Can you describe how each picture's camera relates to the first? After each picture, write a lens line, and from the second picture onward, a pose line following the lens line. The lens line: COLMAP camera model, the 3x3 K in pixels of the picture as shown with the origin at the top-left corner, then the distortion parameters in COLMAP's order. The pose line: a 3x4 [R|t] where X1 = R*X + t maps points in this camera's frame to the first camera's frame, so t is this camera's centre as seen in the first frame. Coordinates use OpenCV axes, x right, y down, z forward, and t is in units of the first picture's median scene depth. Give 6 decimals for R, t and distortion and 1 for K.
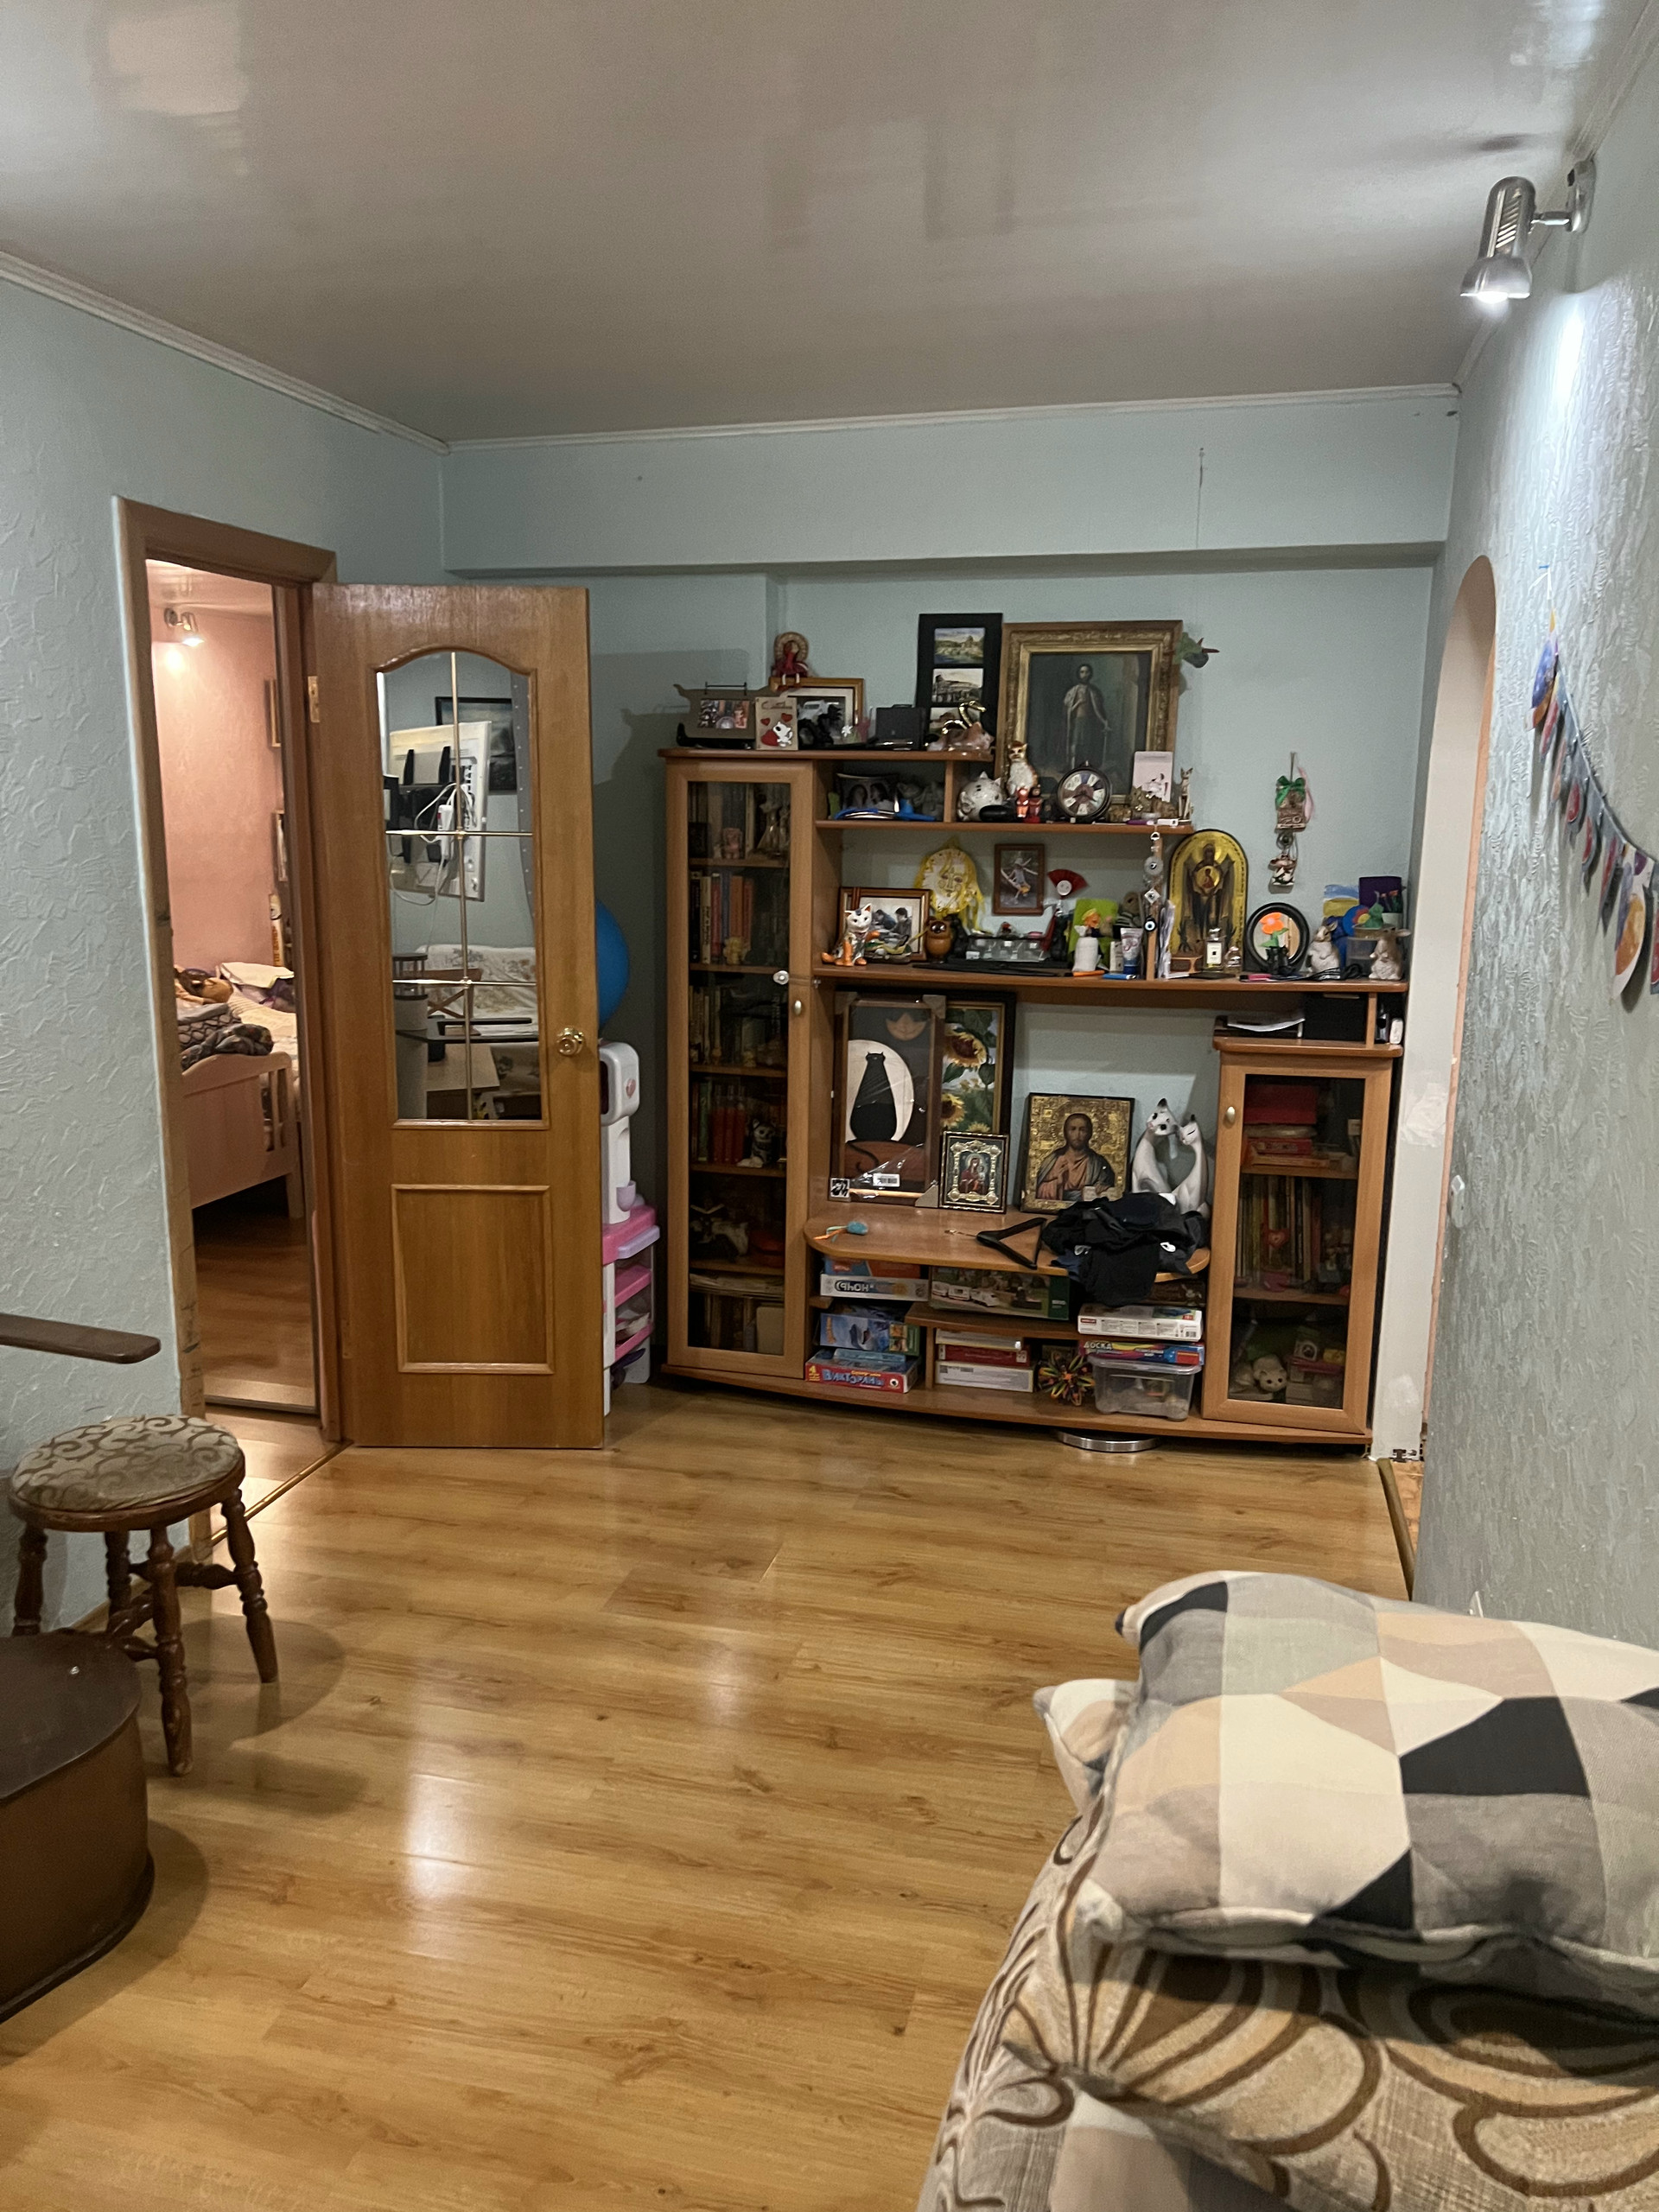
lens RADIAL K [[1667.5, 0, 827.2], [0, 1667.5, 1110.0], [0, 0, 1]] dist [0.001480, 0.001195]
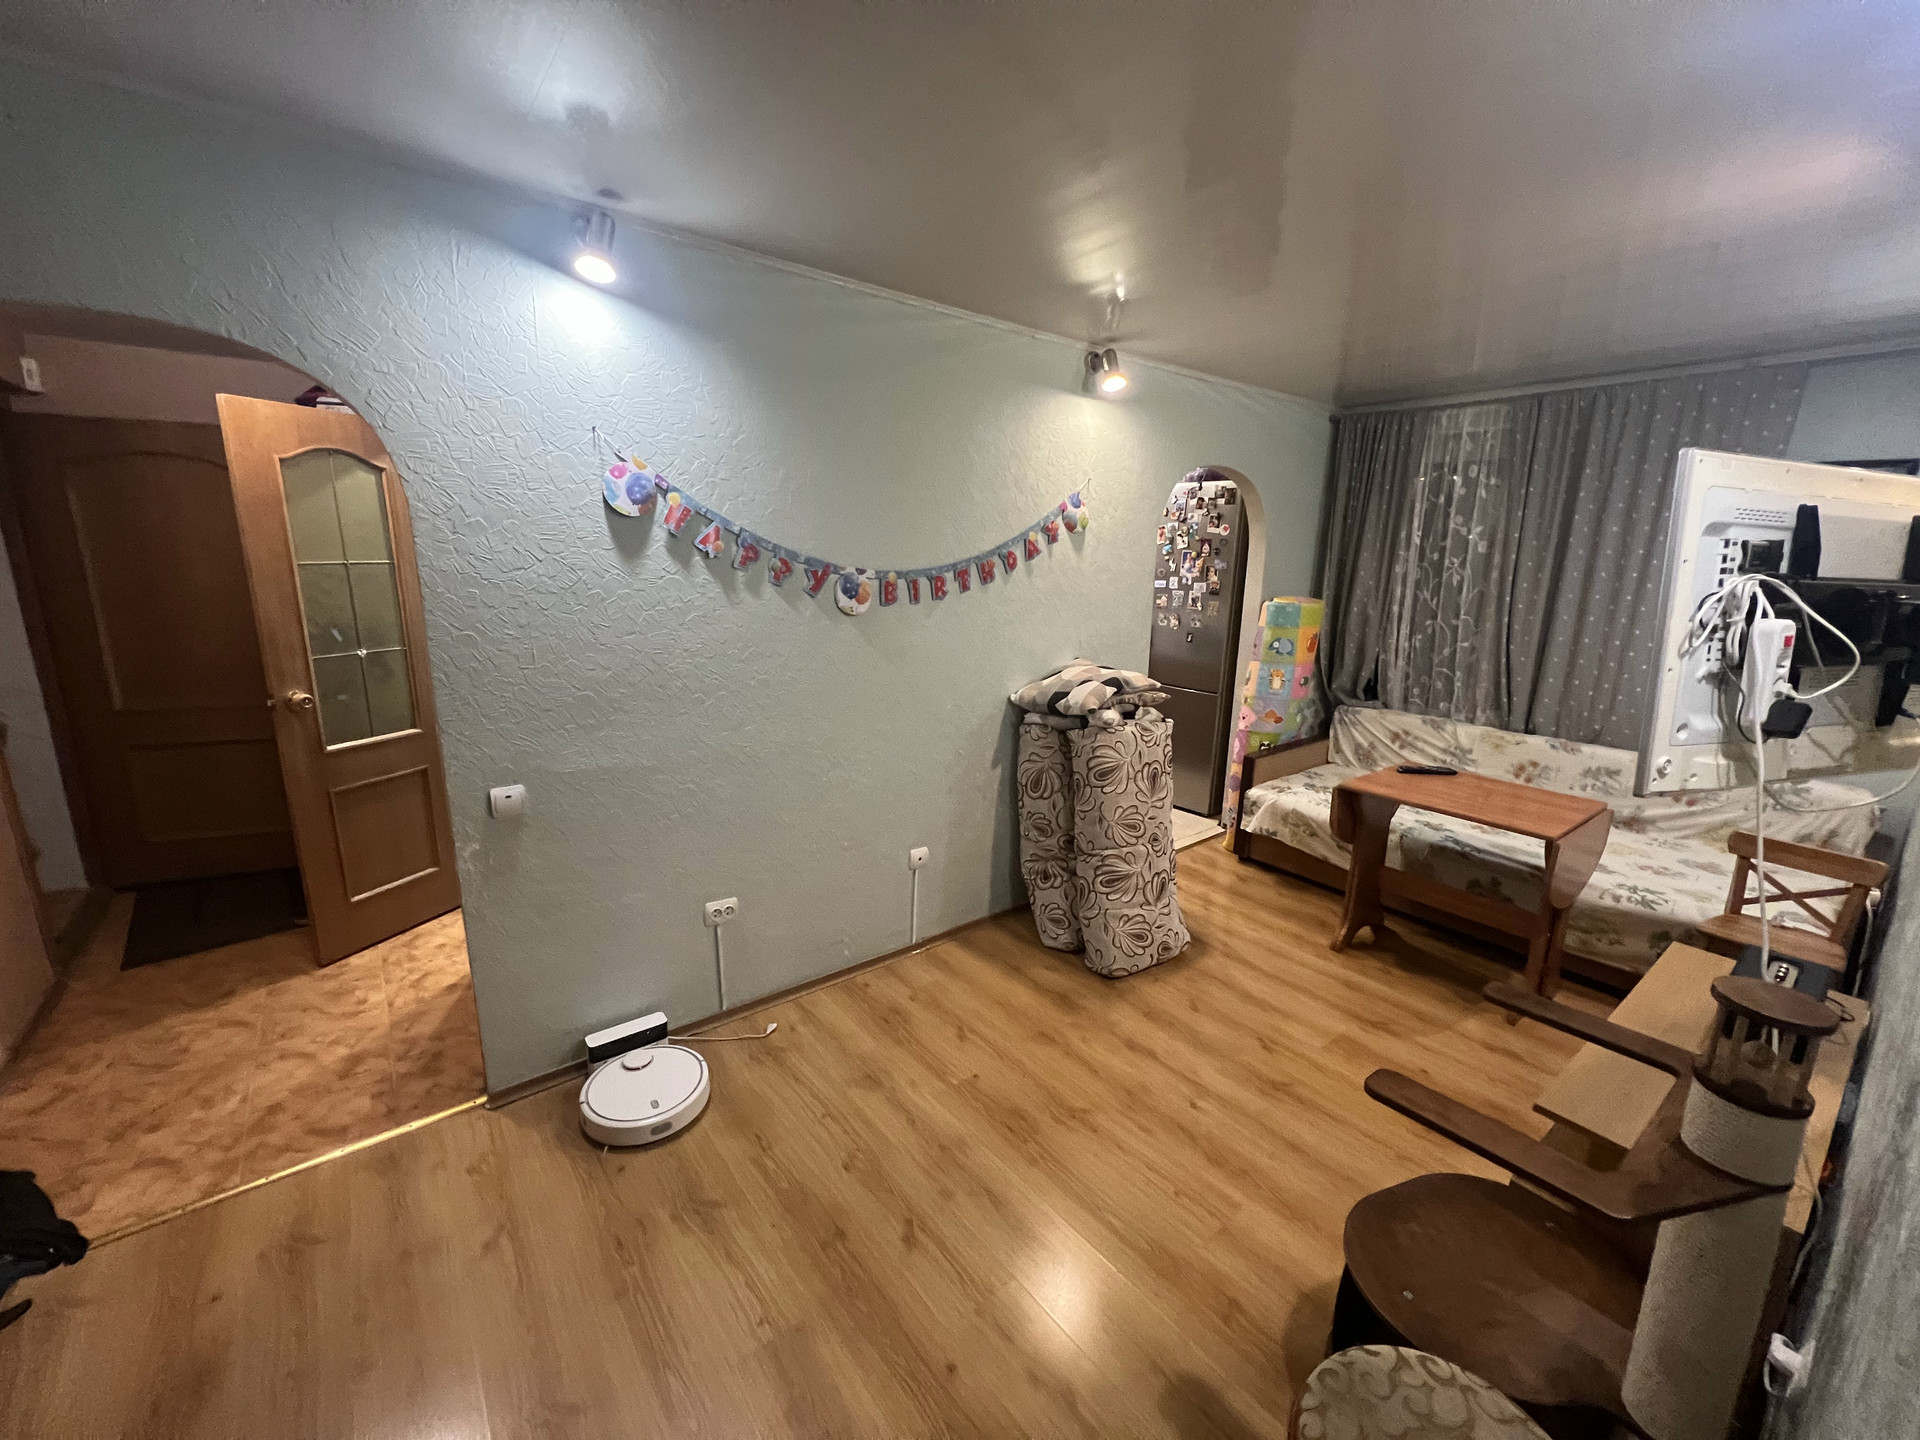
lens RADIAL K [[777.8, 0, 962.7], [0, 777.8, 720.8], [0, 0, 1]] dist [-0.000136, 0.000007]
pose [[-0.796507, -0.154072, 0.584670, -0.475725], [0.090201, 0.925888, 0.366872, -0.304404], [-0.597864, 0.344954, -0.723579, 1.511025]]
